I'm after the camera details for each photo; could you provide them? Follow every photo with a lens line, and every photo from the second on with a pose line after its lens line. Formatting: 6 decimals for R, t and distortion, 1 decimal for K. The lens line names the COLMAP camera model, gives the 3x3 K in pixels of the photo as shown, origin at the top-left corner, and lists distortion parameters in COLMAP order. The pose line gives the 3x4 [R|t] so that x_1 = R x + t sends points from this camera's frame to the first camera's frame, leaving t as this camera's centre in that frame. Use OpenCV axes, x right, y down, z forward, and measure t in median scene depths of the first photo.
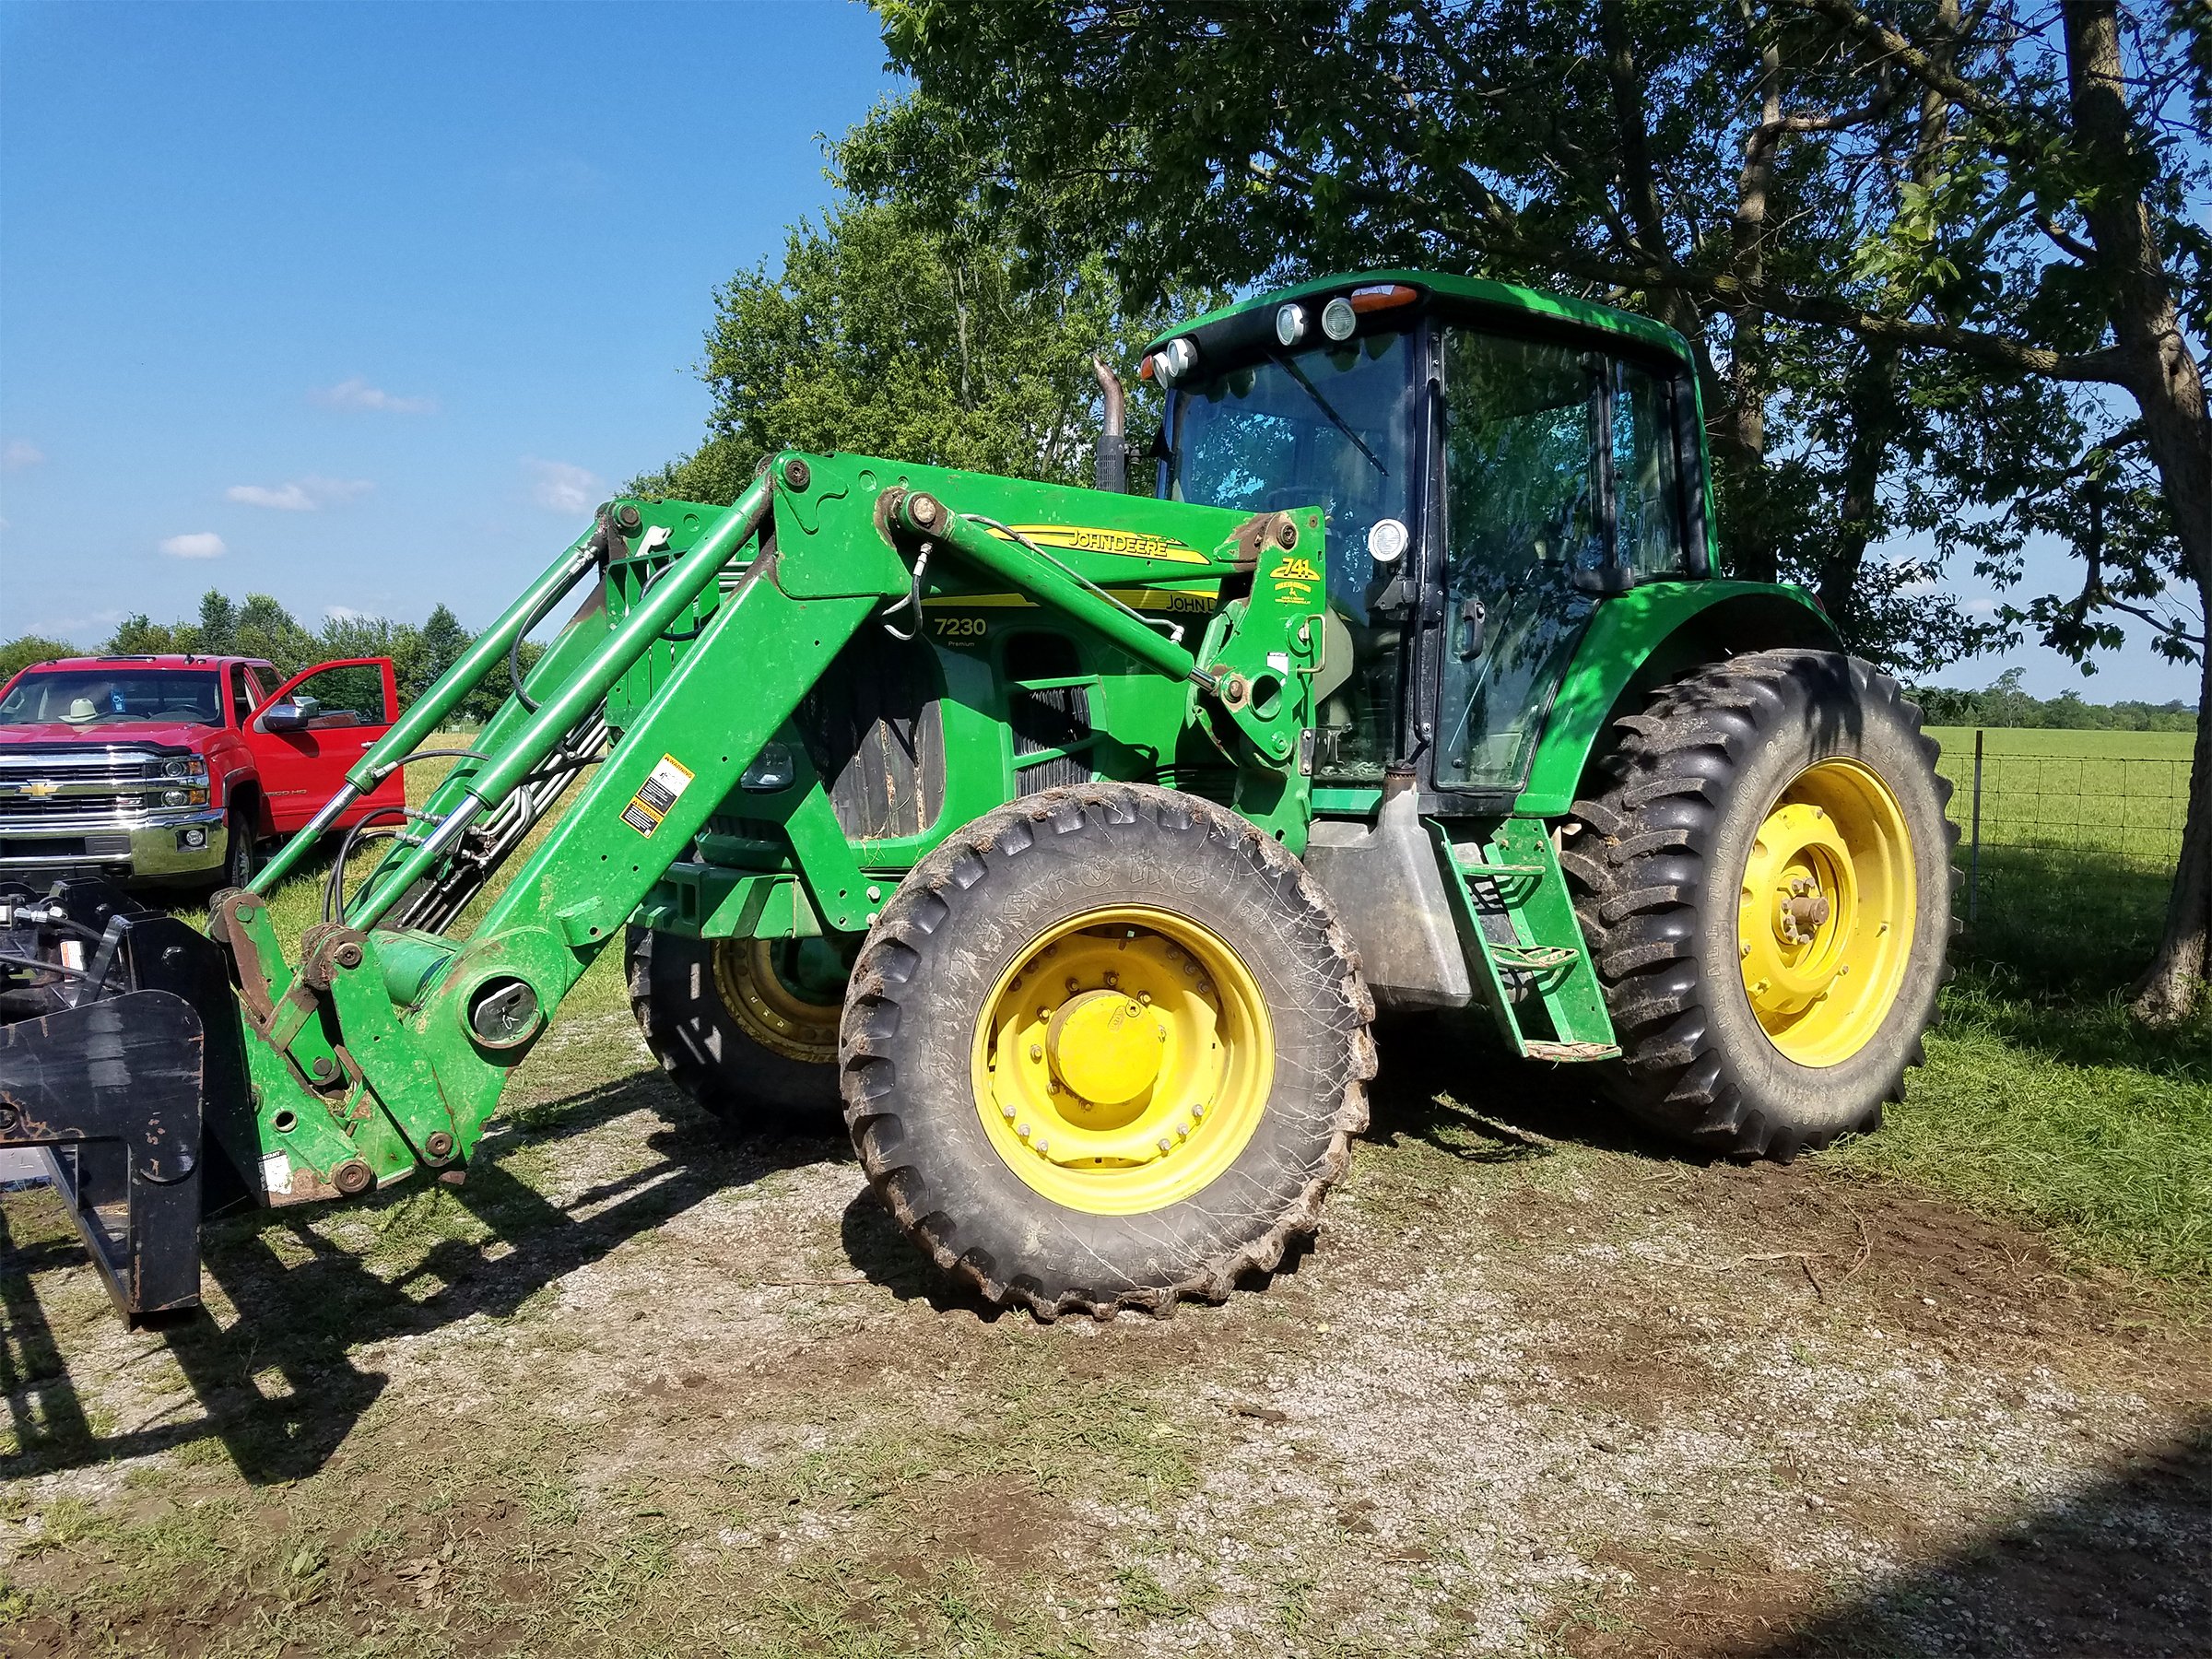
lens RADIAL K [[1773.3, 0, 1096.1], [0, 1773.3, 895.1], [0, 0, 1]] dist [0.333549, -0.769318]
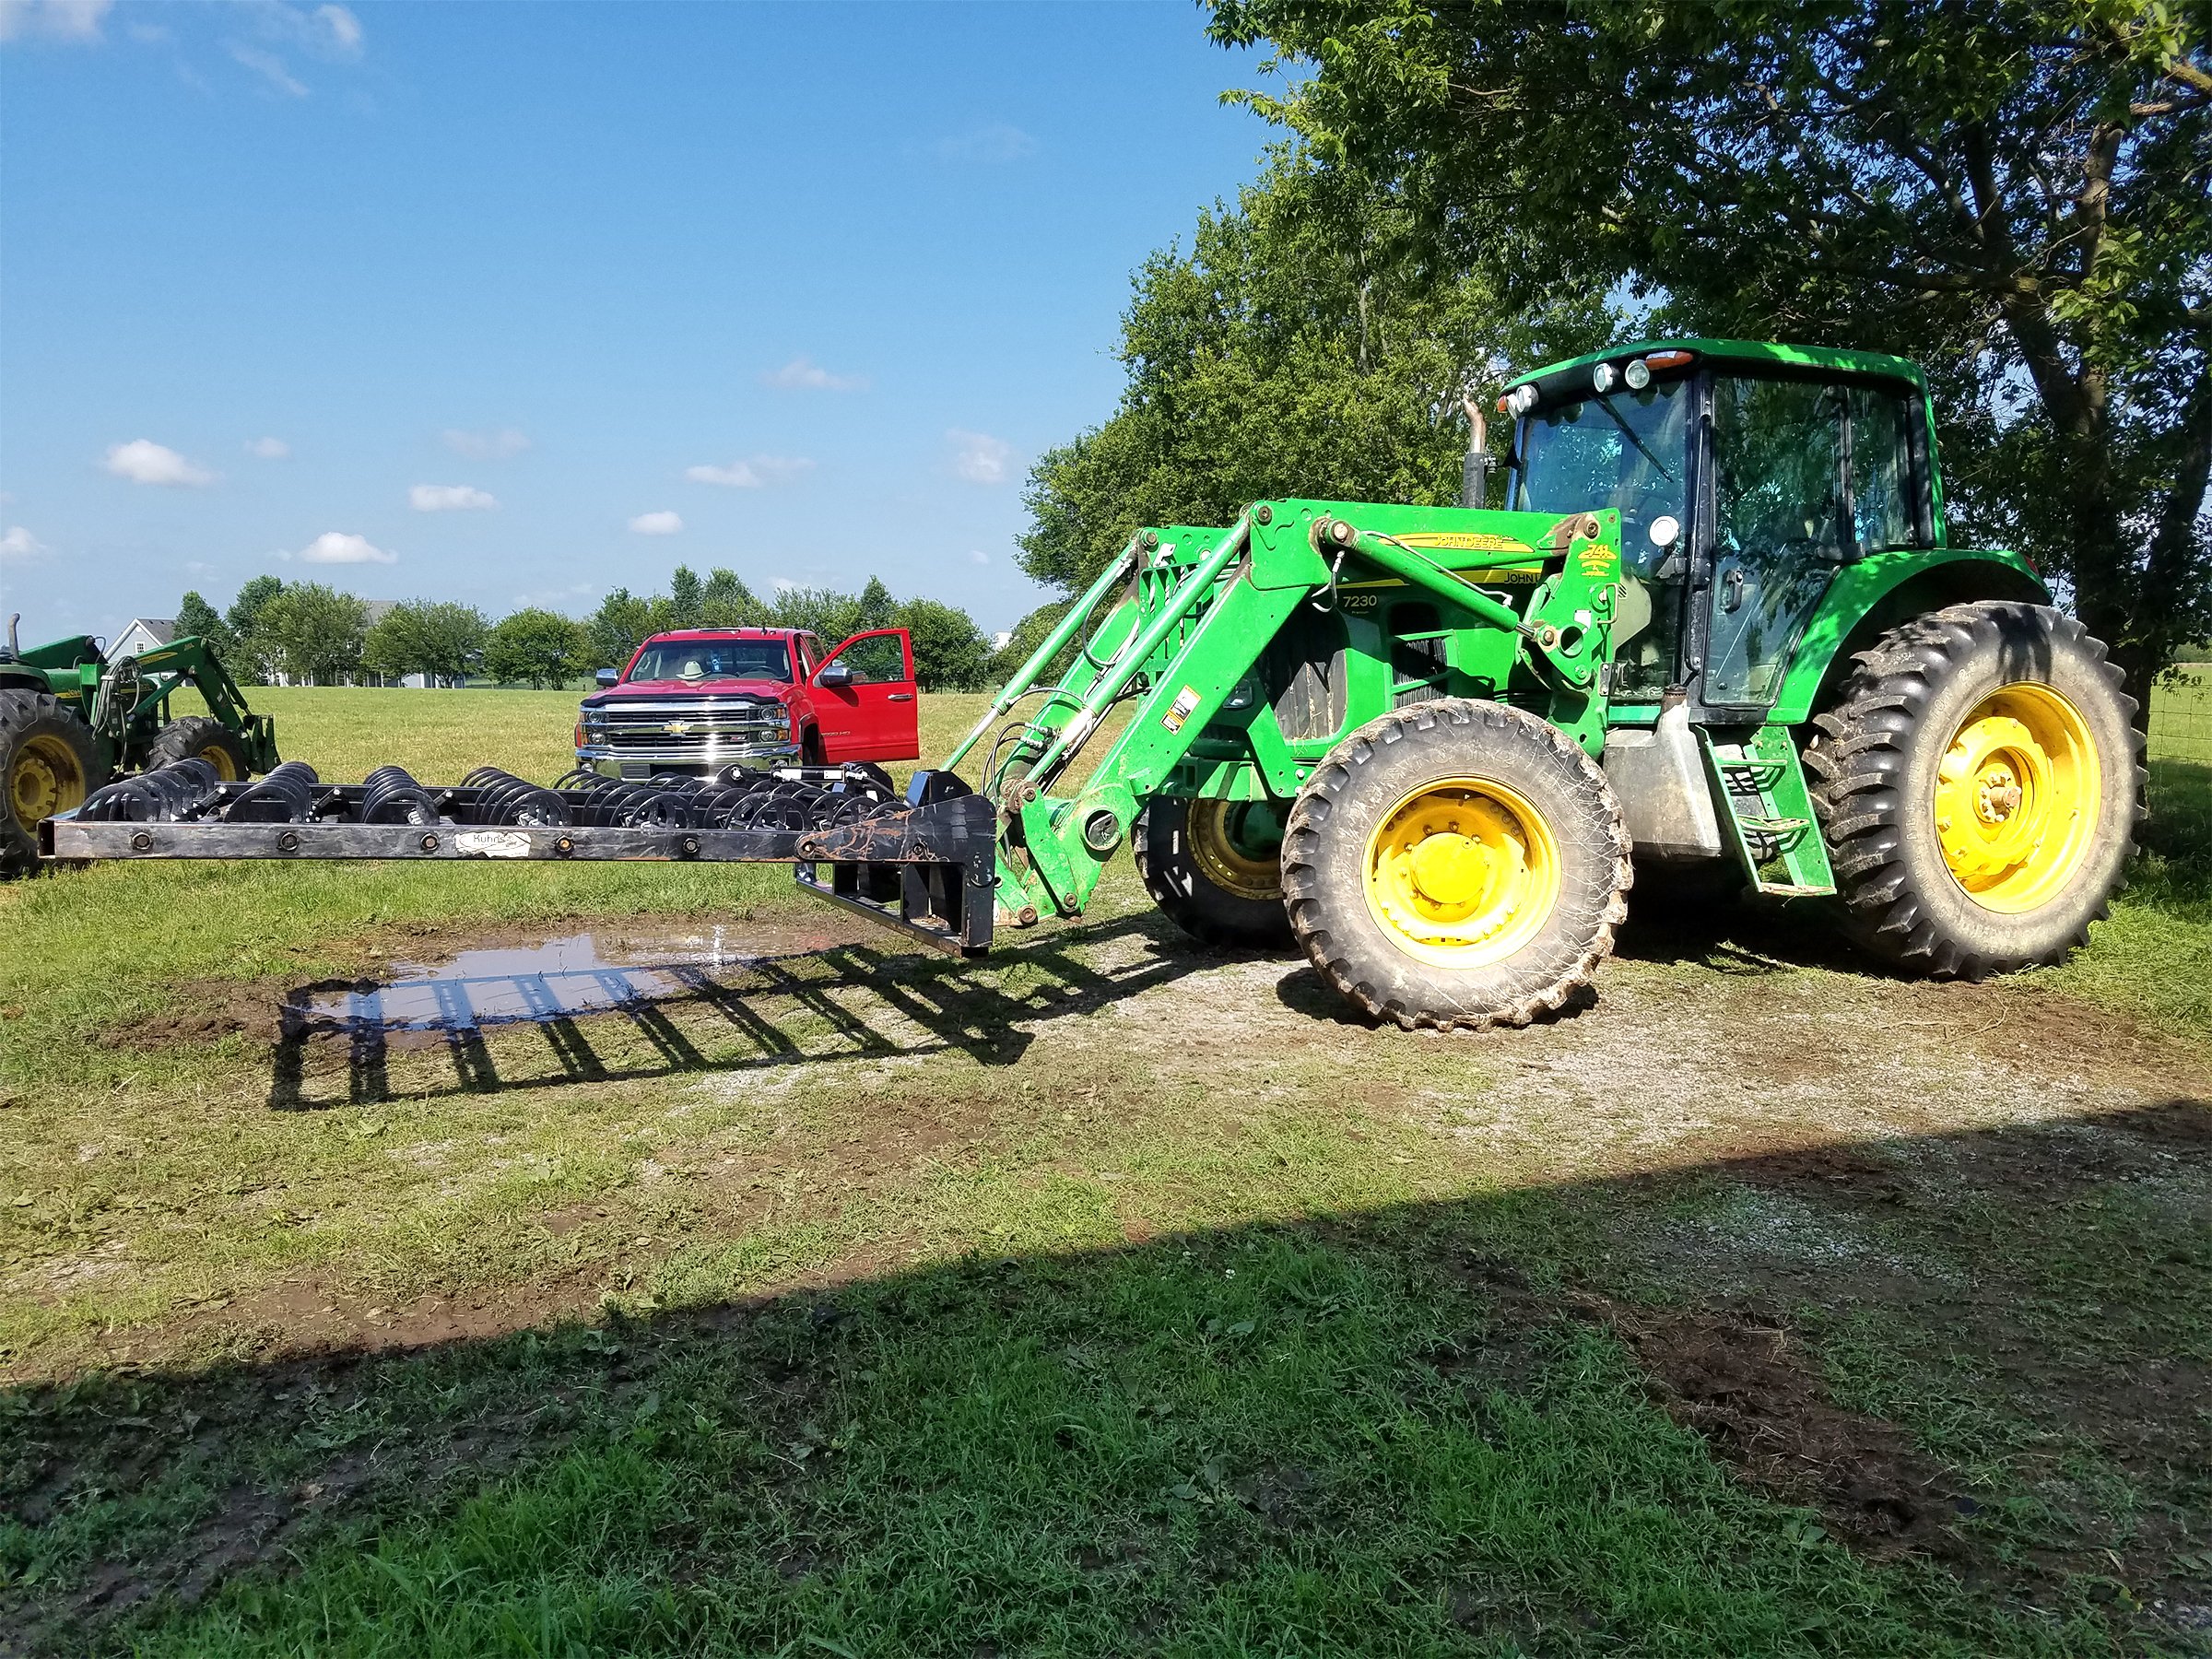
lens RADIAL K [[1773.3, 0, 1096.1], [0, 1773.3, 895.1], [0, 0, 1]] dist [0.333549, -0.769318]
pose [[0.977332, 0.014906, -0.211185, 0.029341], [-0.009626, 0.999615, 0.026006, 0.057905], [0.211492, -0.023384, 0.977100, -0.505356]]
